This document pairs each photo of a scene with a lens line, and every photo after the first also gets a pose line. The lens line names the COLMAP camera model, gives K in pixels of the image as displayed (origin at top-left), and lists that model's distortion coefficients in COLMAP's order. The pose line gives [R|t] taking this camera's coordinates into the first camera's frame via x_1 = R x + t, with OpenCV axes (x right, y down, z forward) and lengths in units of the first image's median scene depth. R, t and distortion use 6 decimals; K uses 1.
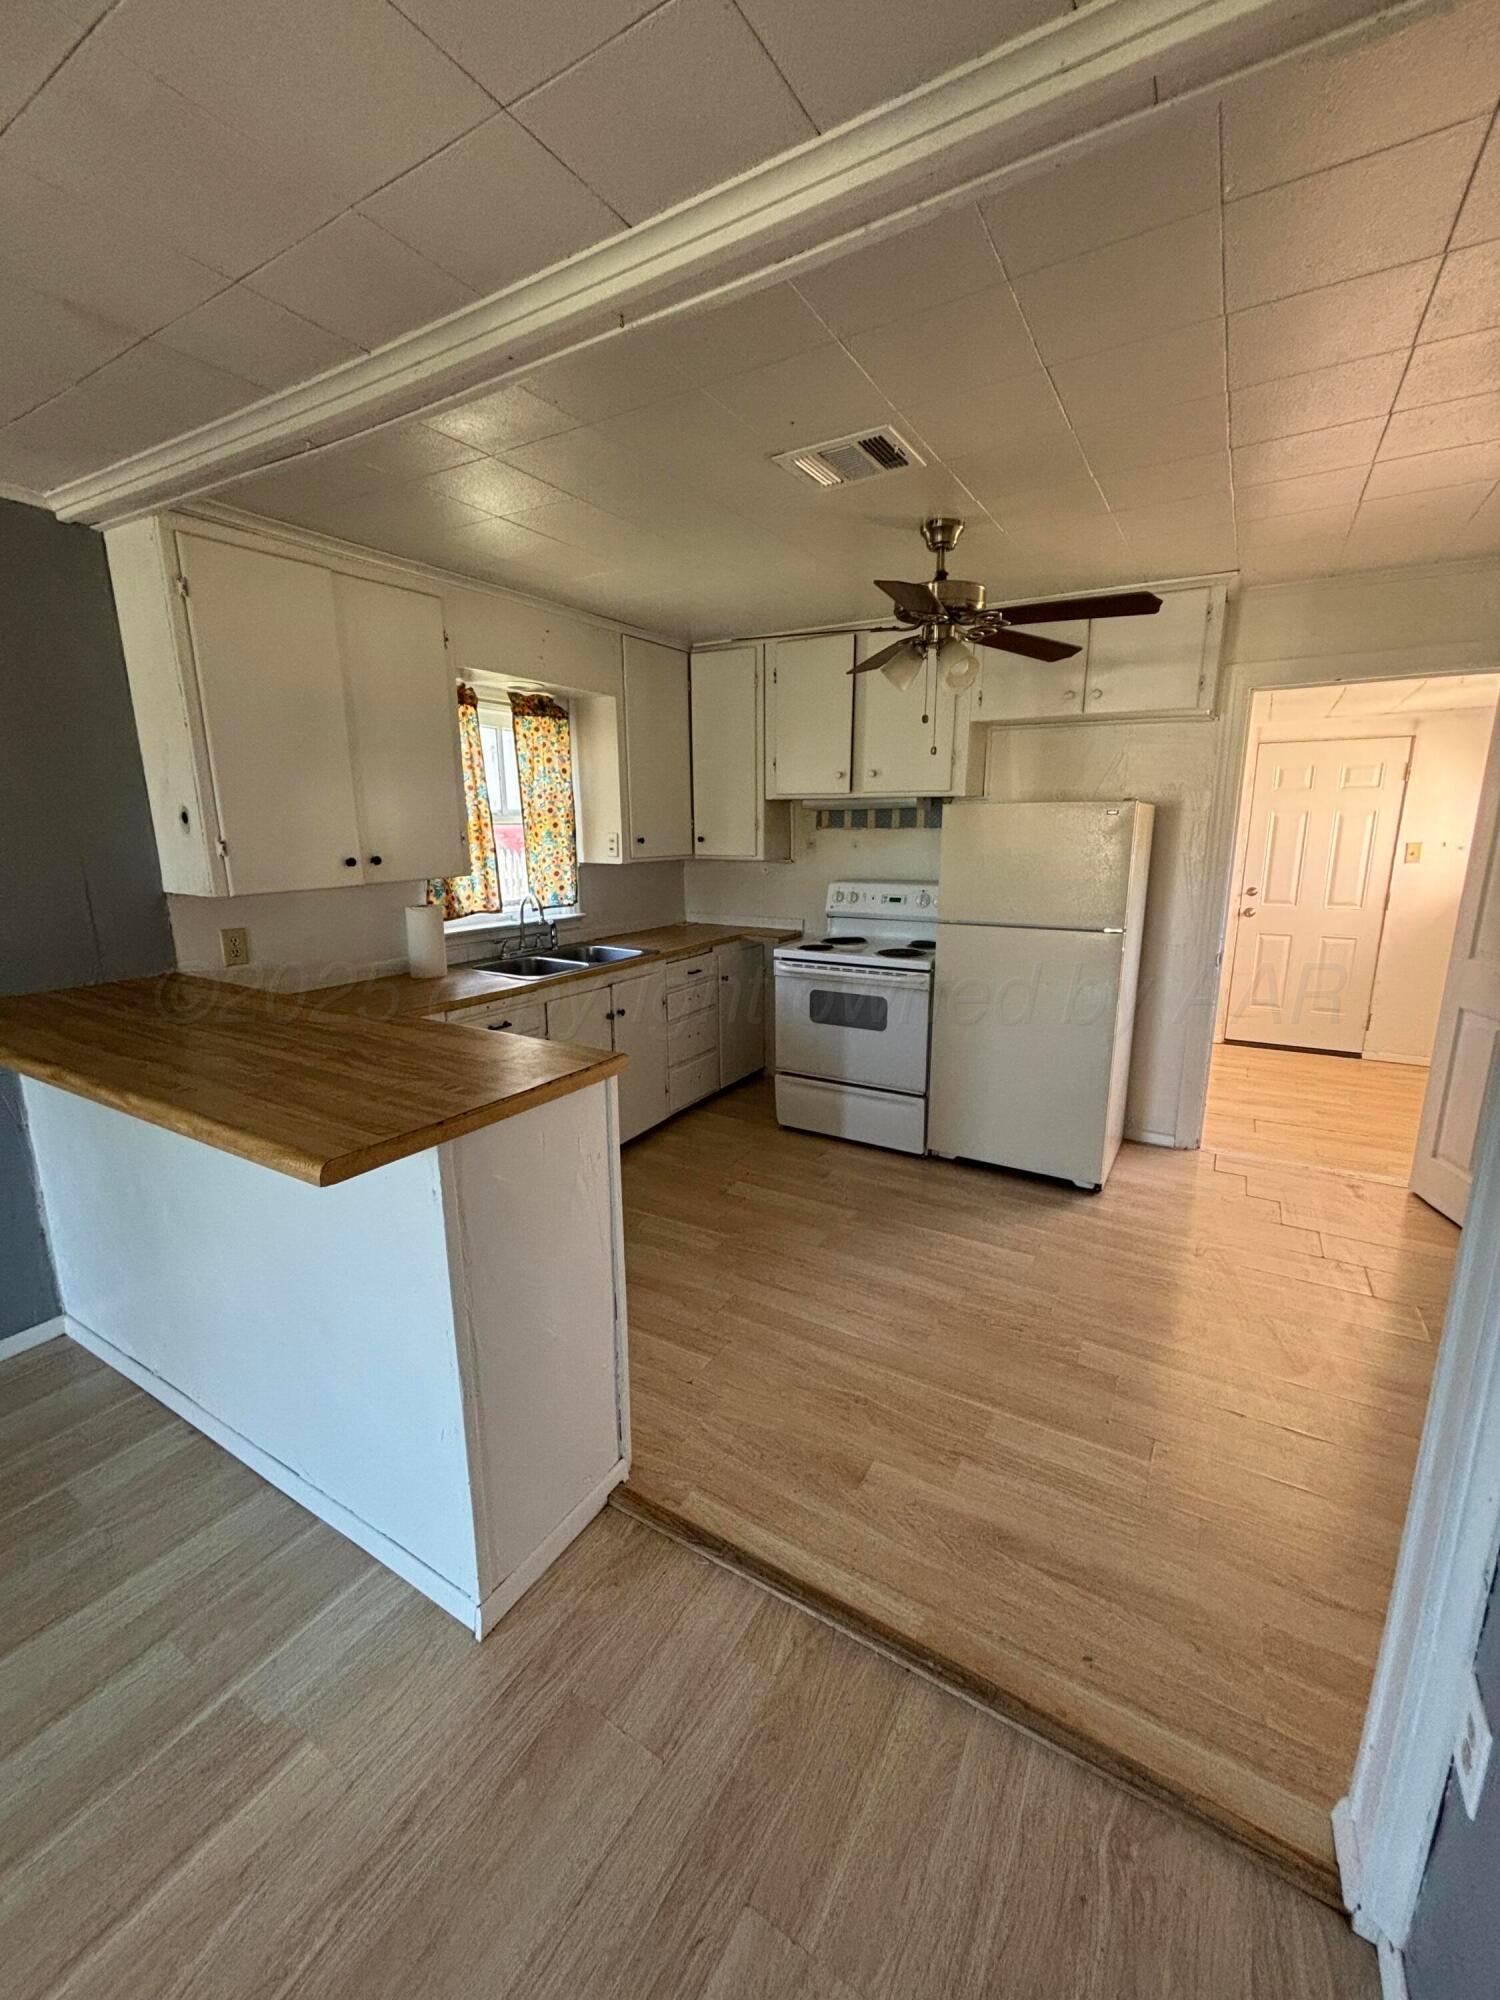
lens RADIAL K [[801.6, 0, 750.0], [0, 801.6, 1000.0], [0, 0, 1]] dist [0.003157, -0.000049]
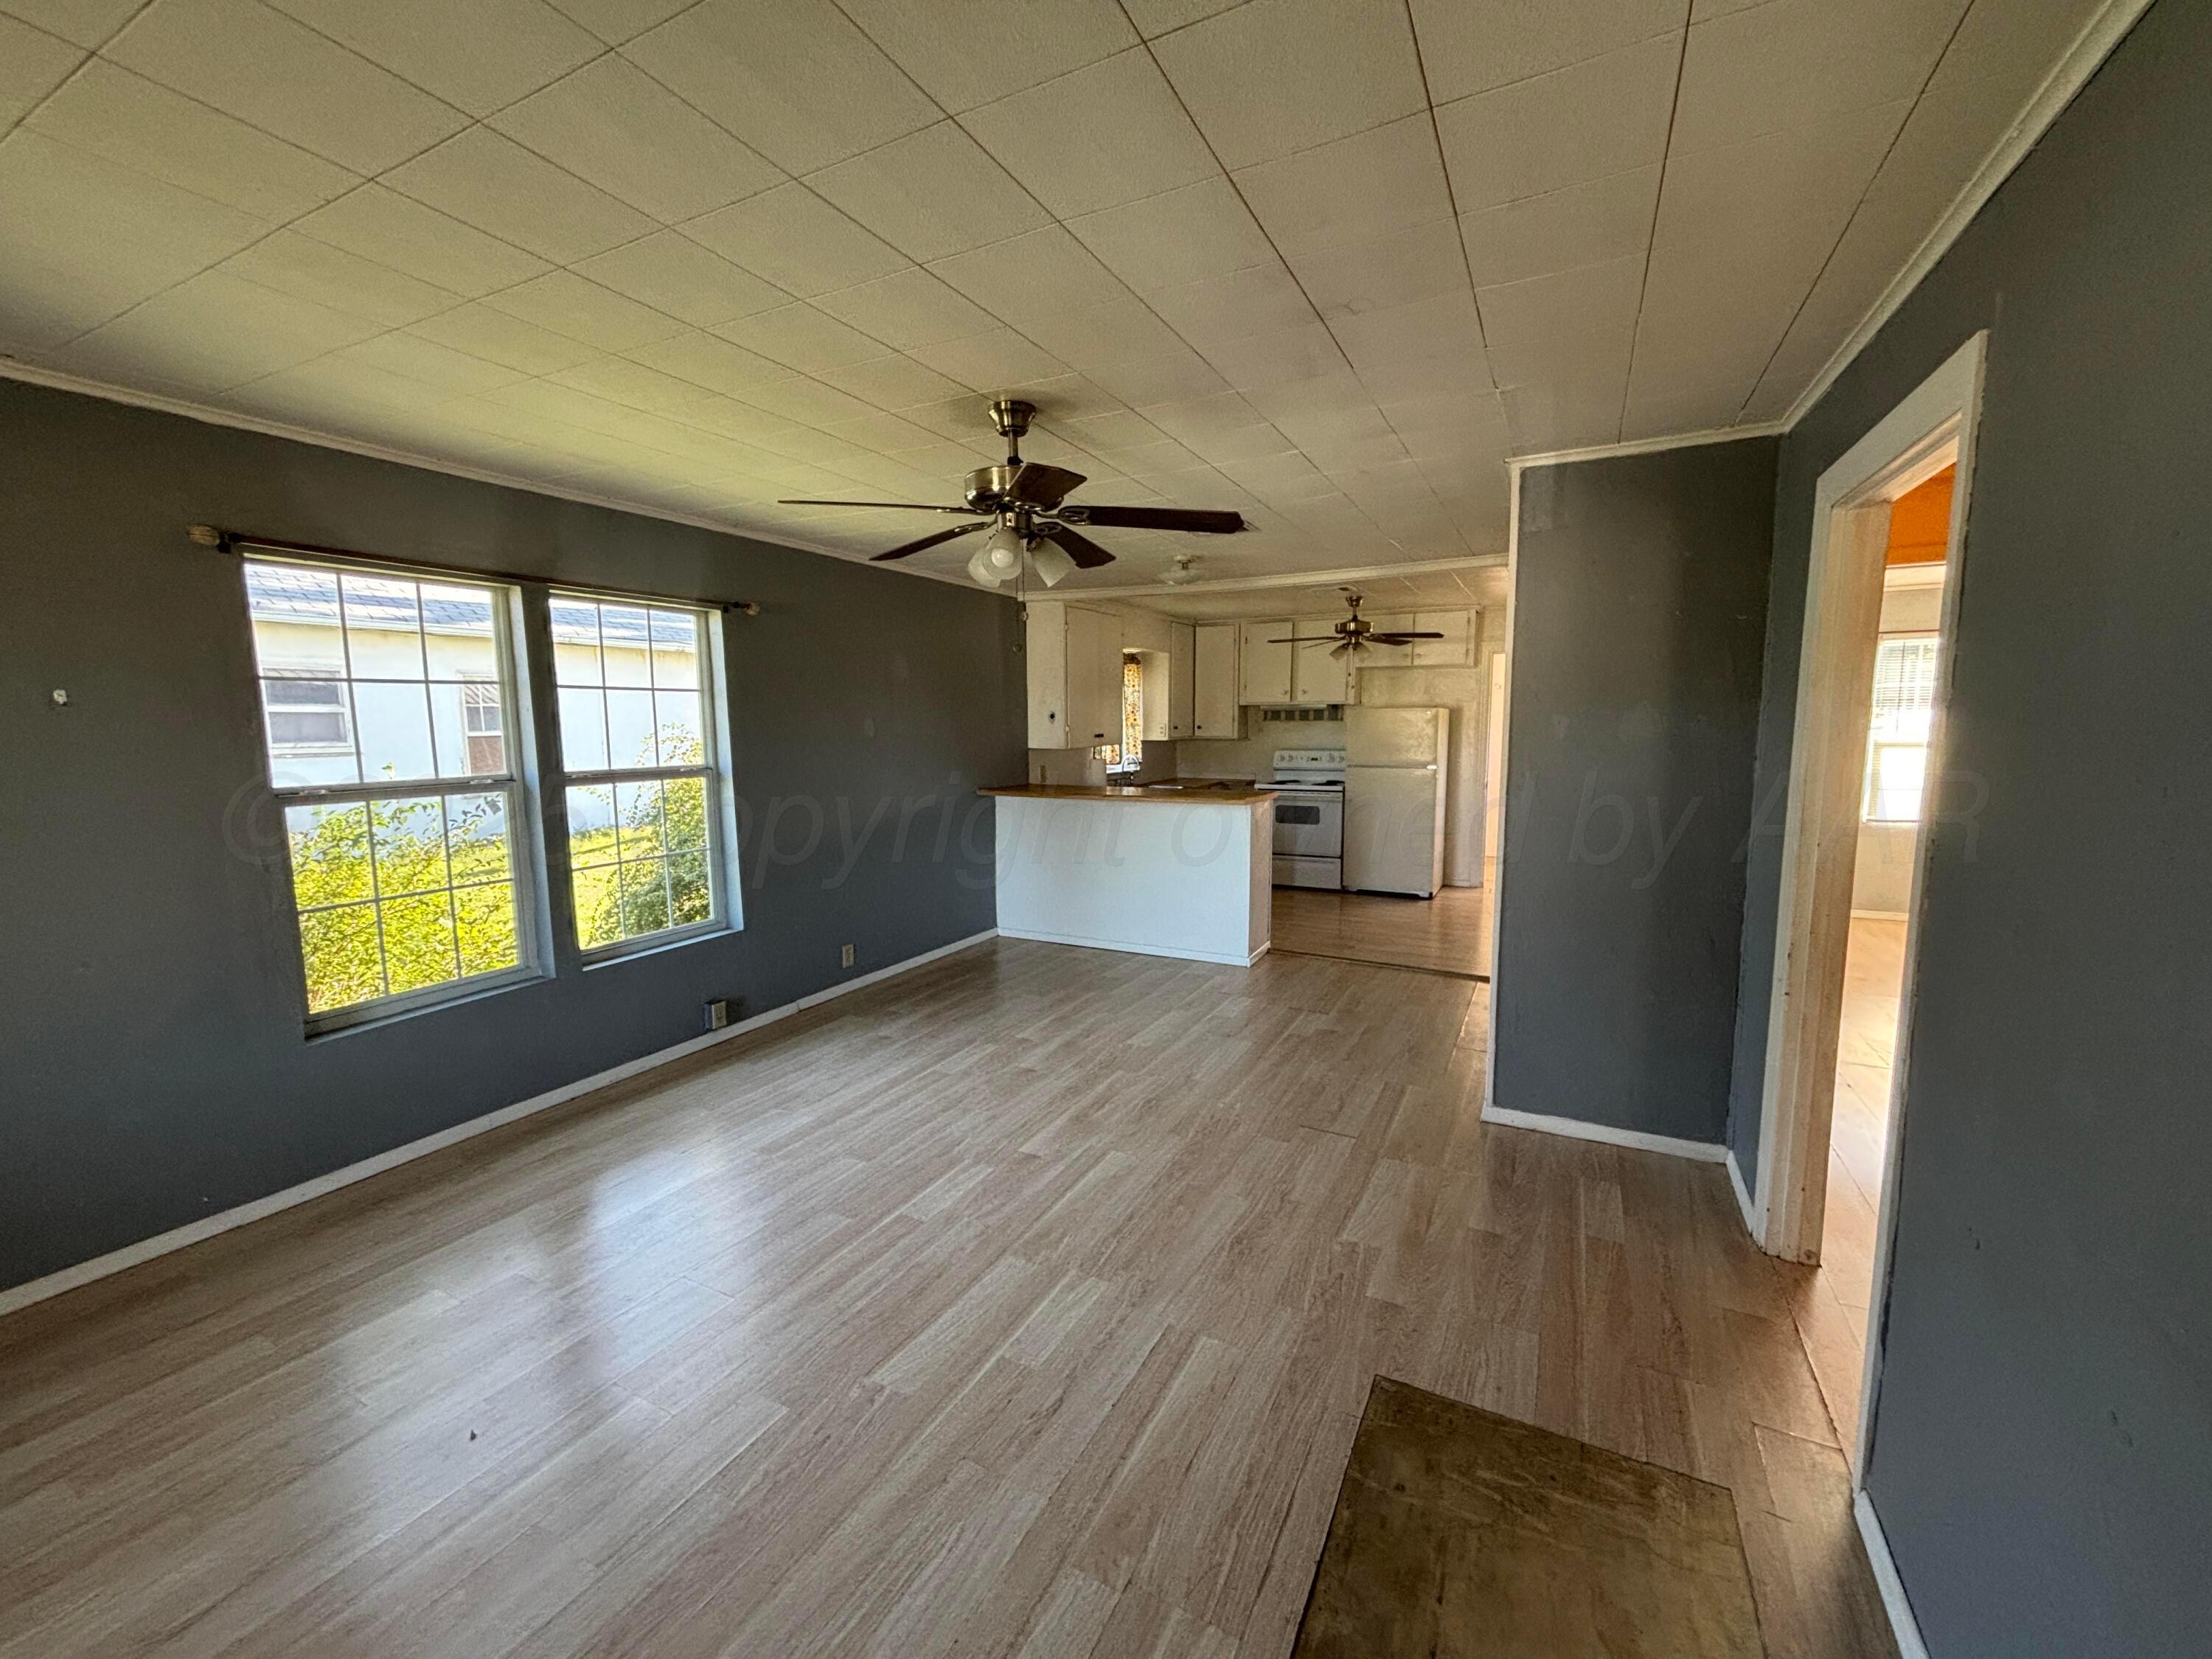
lens RADIAL K [[886.6, 0, 1095.3], [0, 886.6, 830.5], [0, 0, 1]] dist [0.003157, -0.000049]
pose [[0.998332, -0.008270, 0.057145, -0.491459], [0.013479, 0.995724, -0.091385, 0.242367], [-0.056145, 0.092003, 0.994175, -1.090394]]
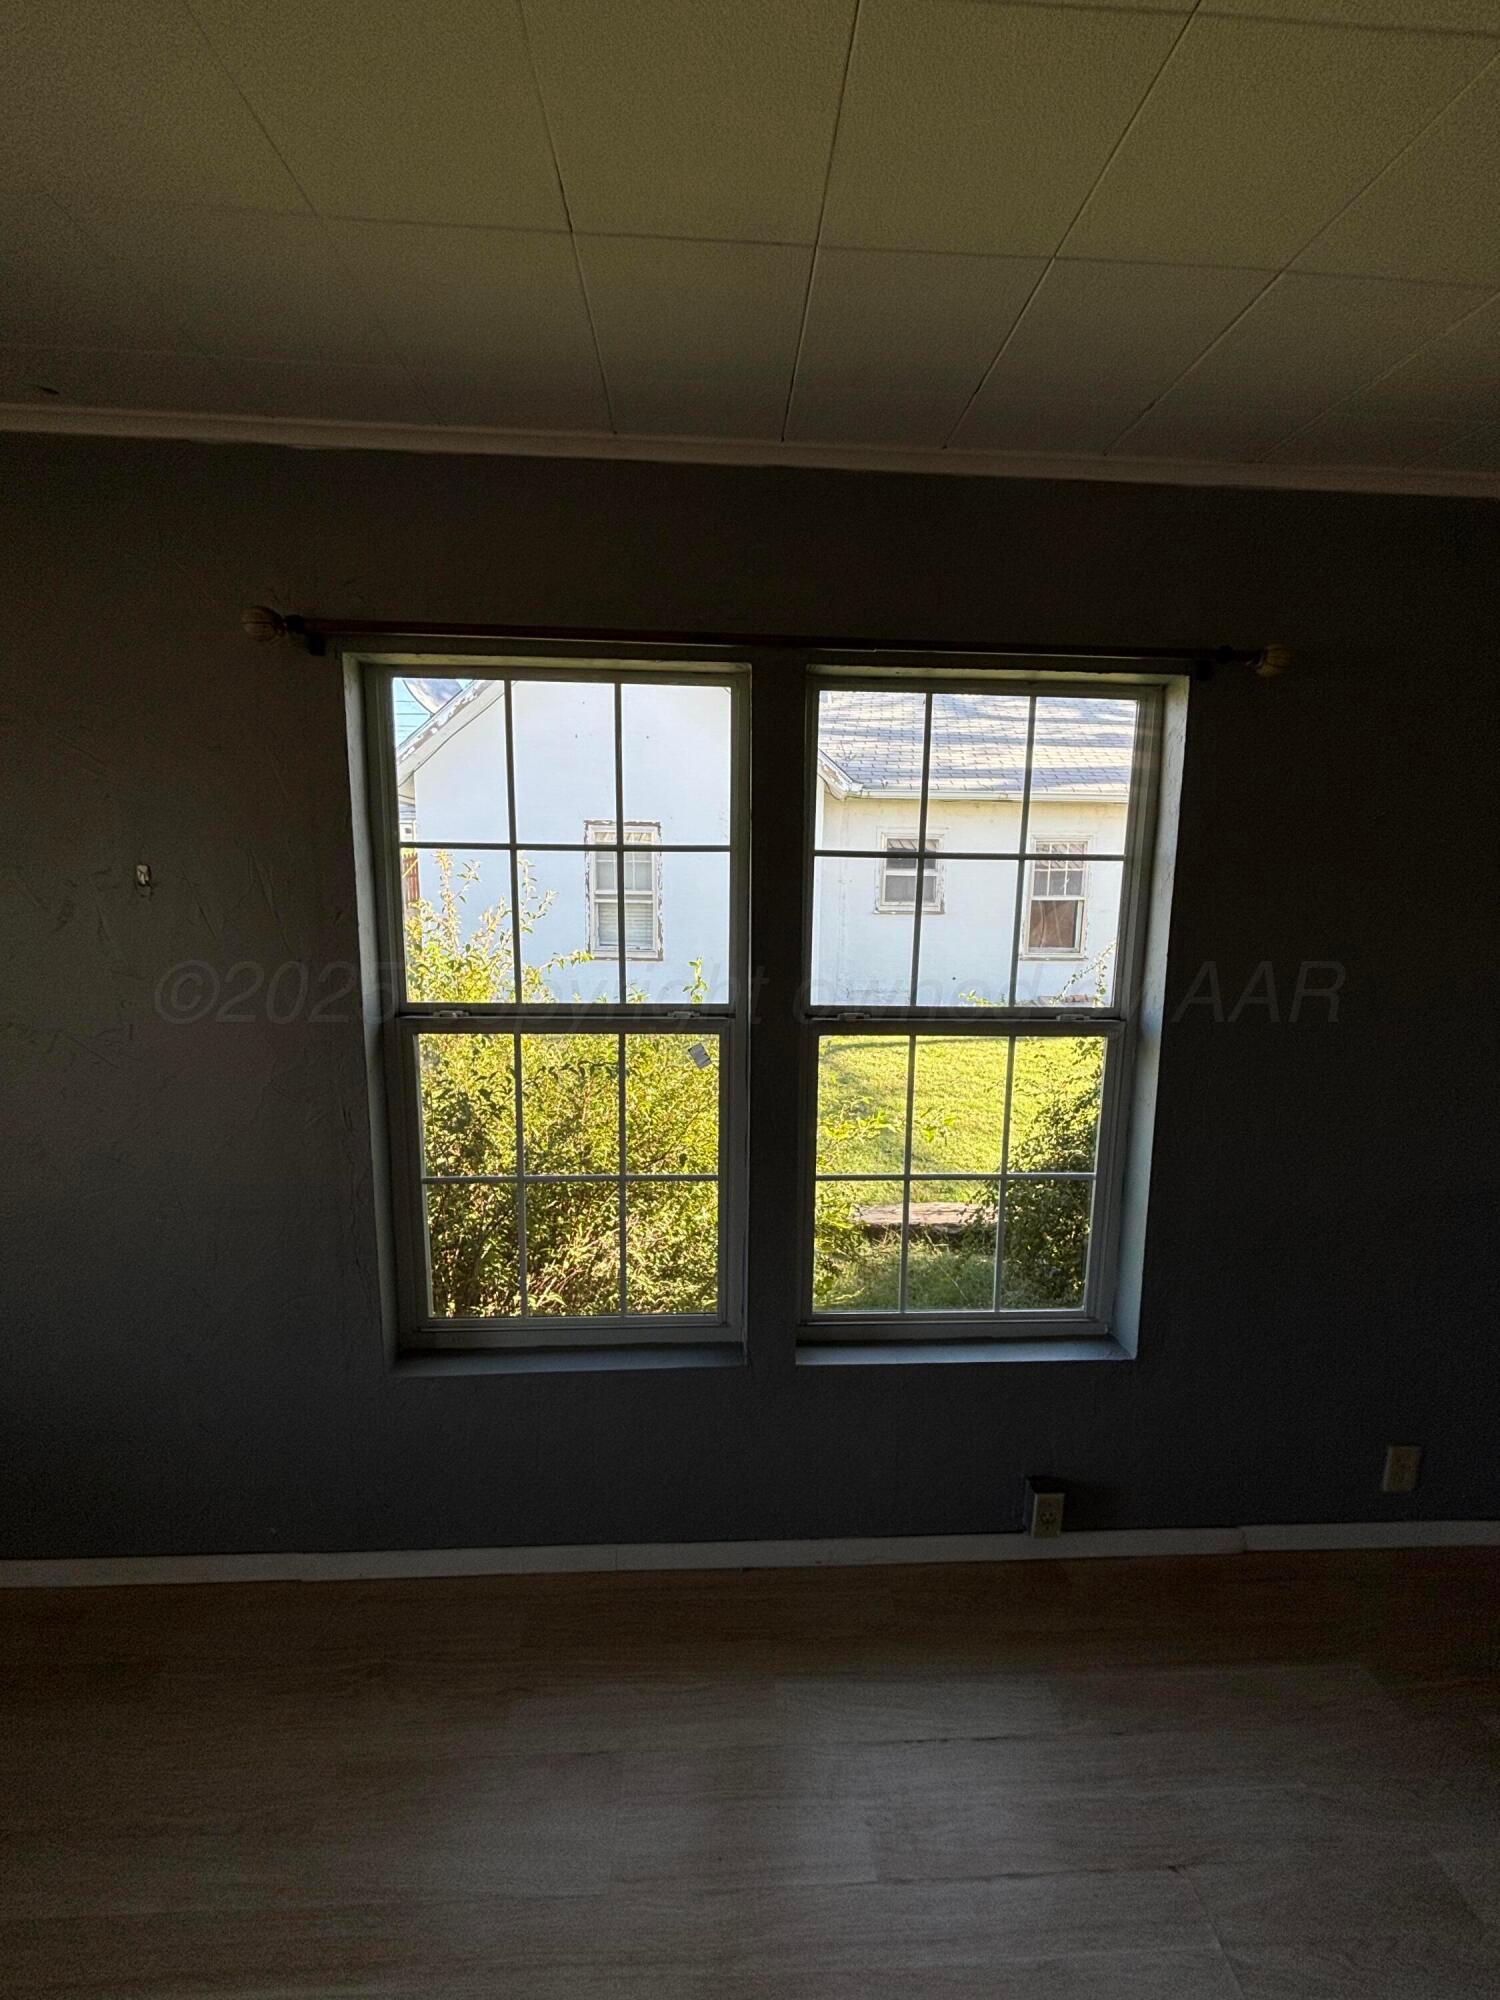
lens RADIAL K [[801.6, 0, 750.0], [0, 801.6, 1000.0], [0, 0, 1]] dist [0.003157, -0.000049]
pose [[0.562232, 0.142482, -0.814612, -0.648724], [-0.197636, 0.979652, 0.034944, 0.061490], [0.803016, 0.141351, 0.578952, -0.387601]]
